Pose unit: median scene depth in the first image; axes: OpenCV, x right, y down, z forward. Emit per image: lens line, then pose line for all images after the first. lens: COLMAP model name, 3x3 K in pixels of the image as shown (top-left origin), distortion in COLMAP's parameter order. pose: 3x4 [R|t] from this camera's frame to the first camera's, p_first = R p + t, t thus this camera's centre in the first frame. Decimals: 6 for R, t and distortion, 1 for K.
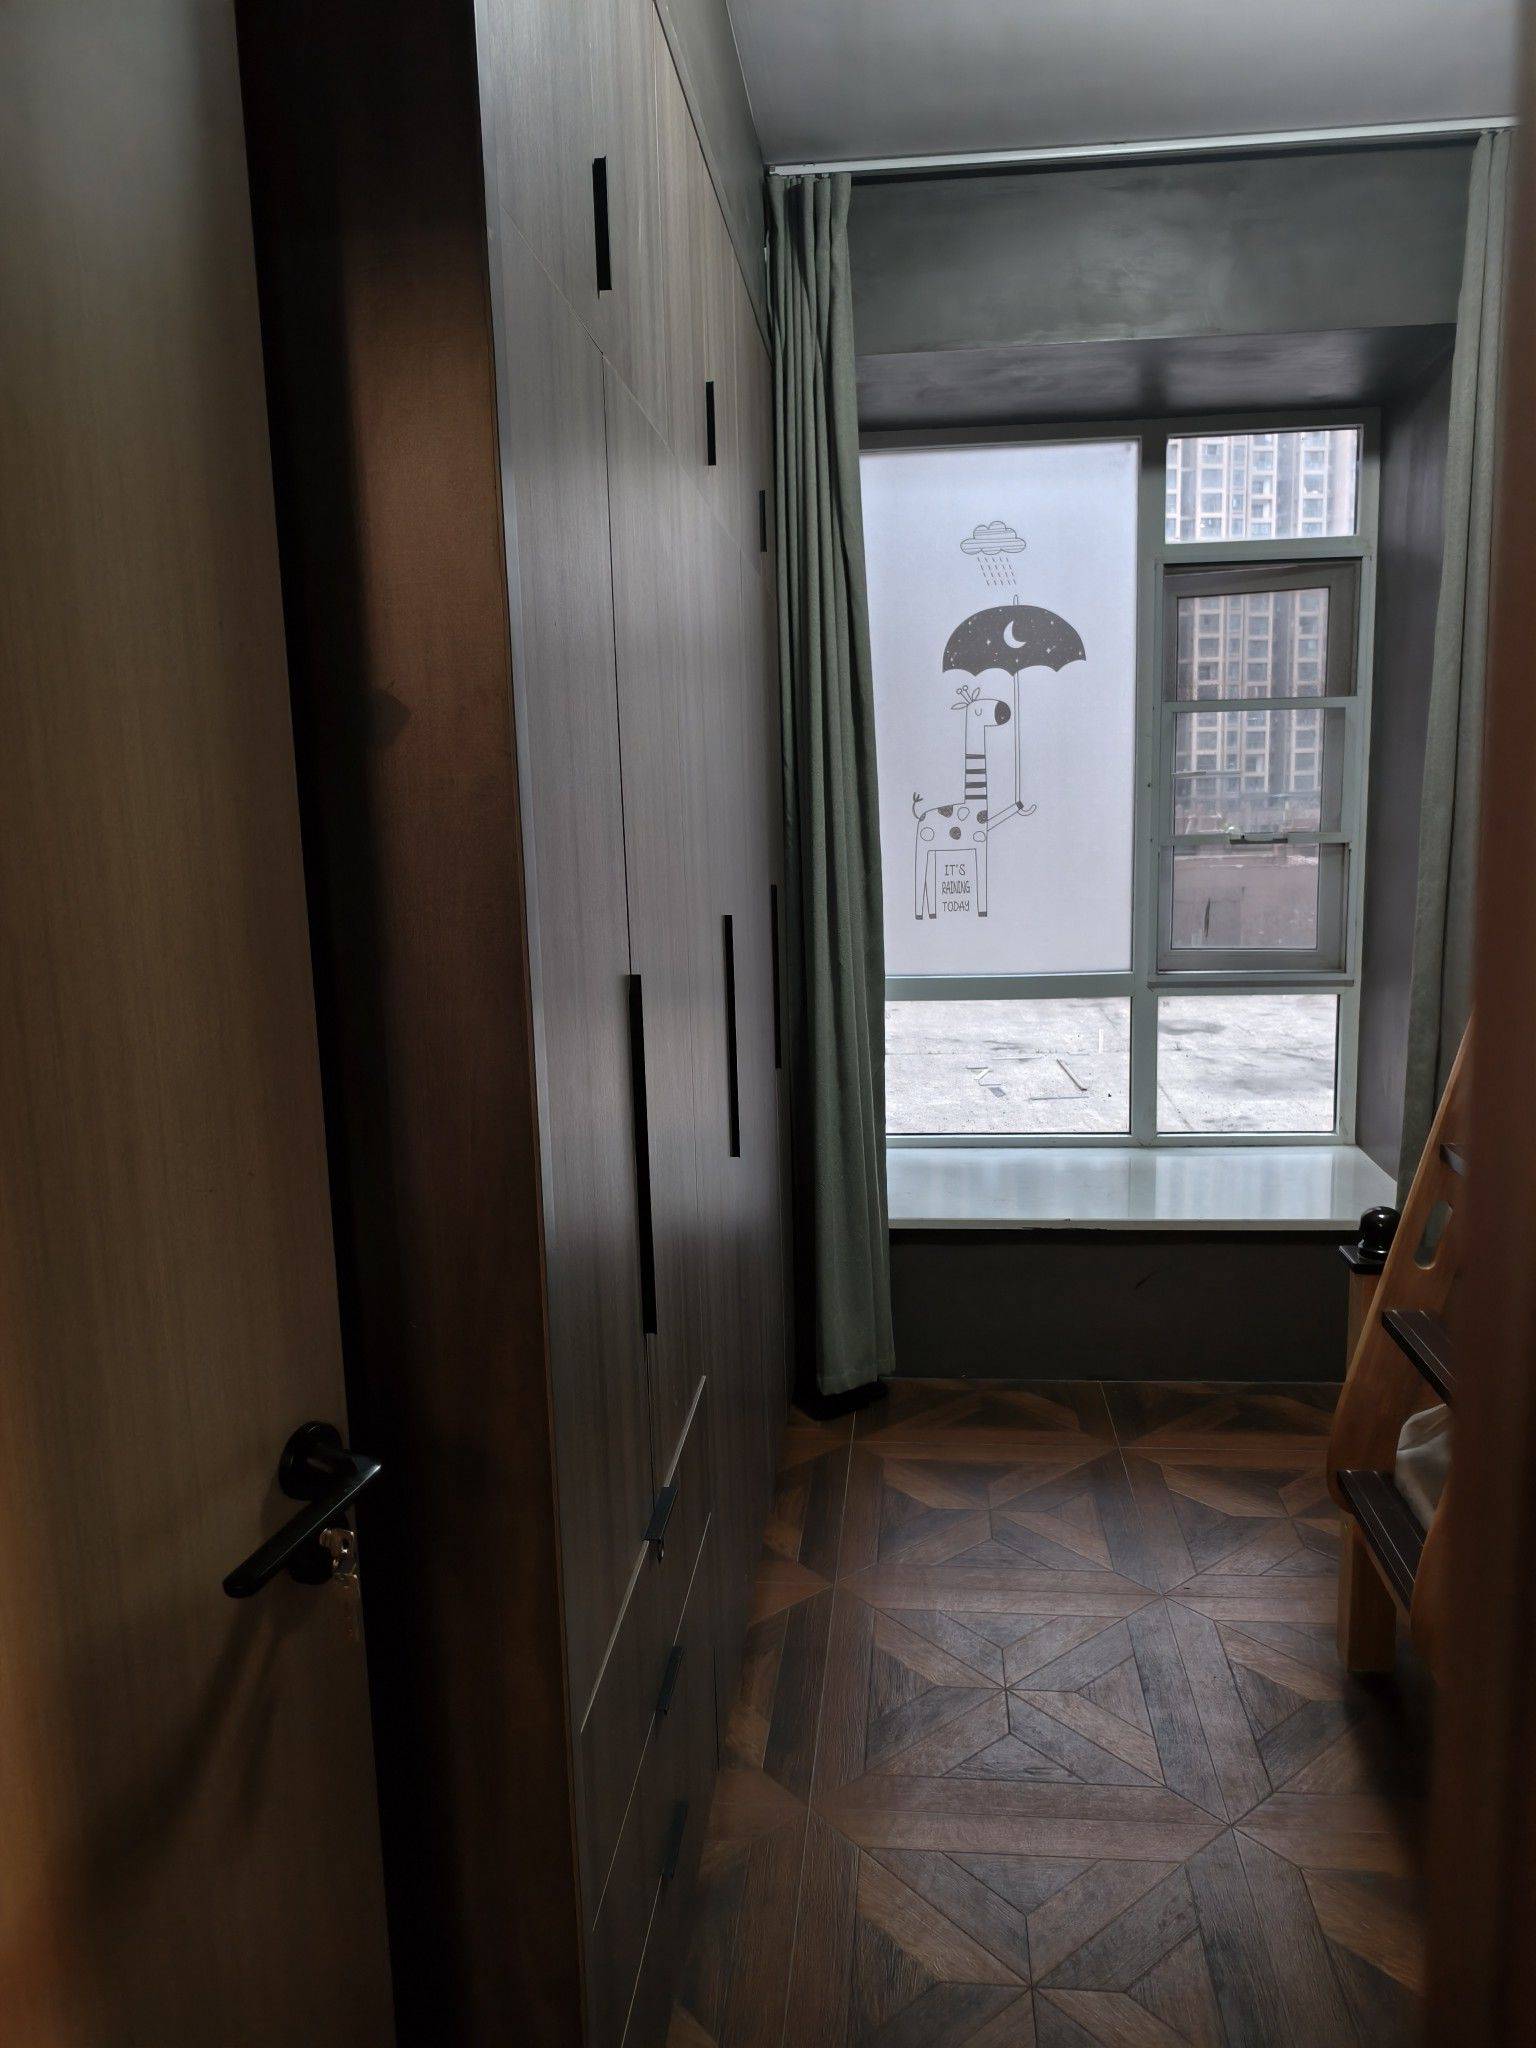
lens RADIAL K [[1425.2, 0, 770.3], [0, 1425.2, 1020.0], [0, 0, 1]] dist [0.016520, -0.012733]
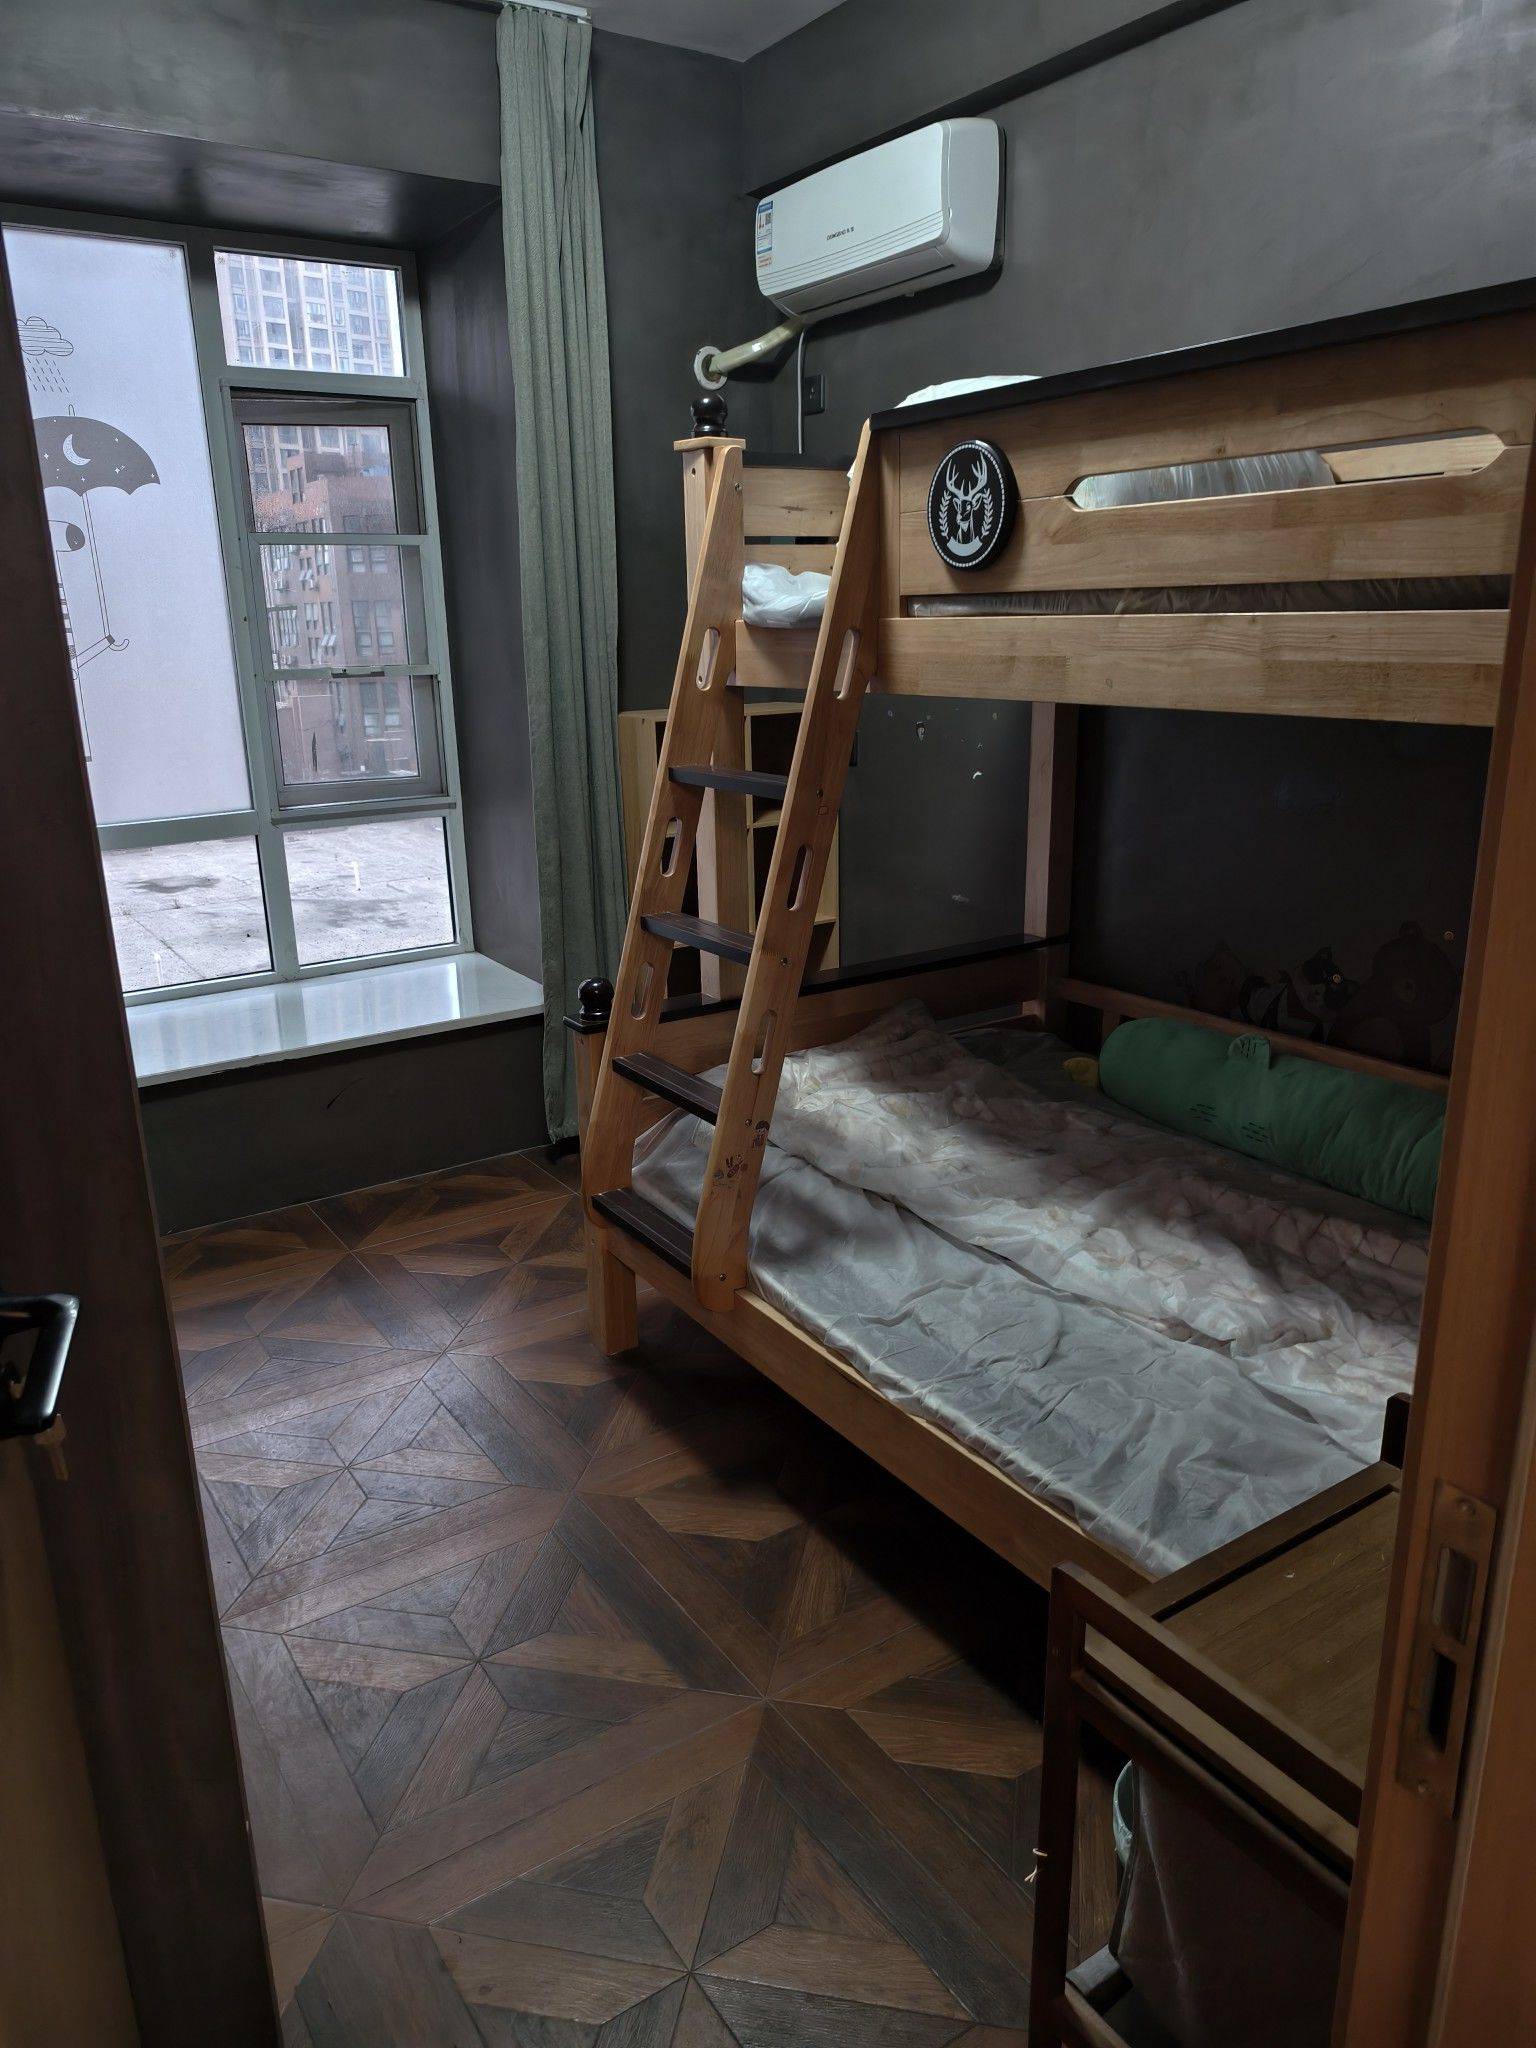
lens RADIAL K [[1425.2, 0, 732.4], [0, 1425.2, 1039.2], [0, 0, 1]] dist [0.016520, -0.012733]
pose [[0.784406, -0.171281, 0.596130, -0.116643], [0.100227, 0.983486, 0.150694, 0.007506], [-0.612097, -0.058457, 0.788619, -0.010468]]
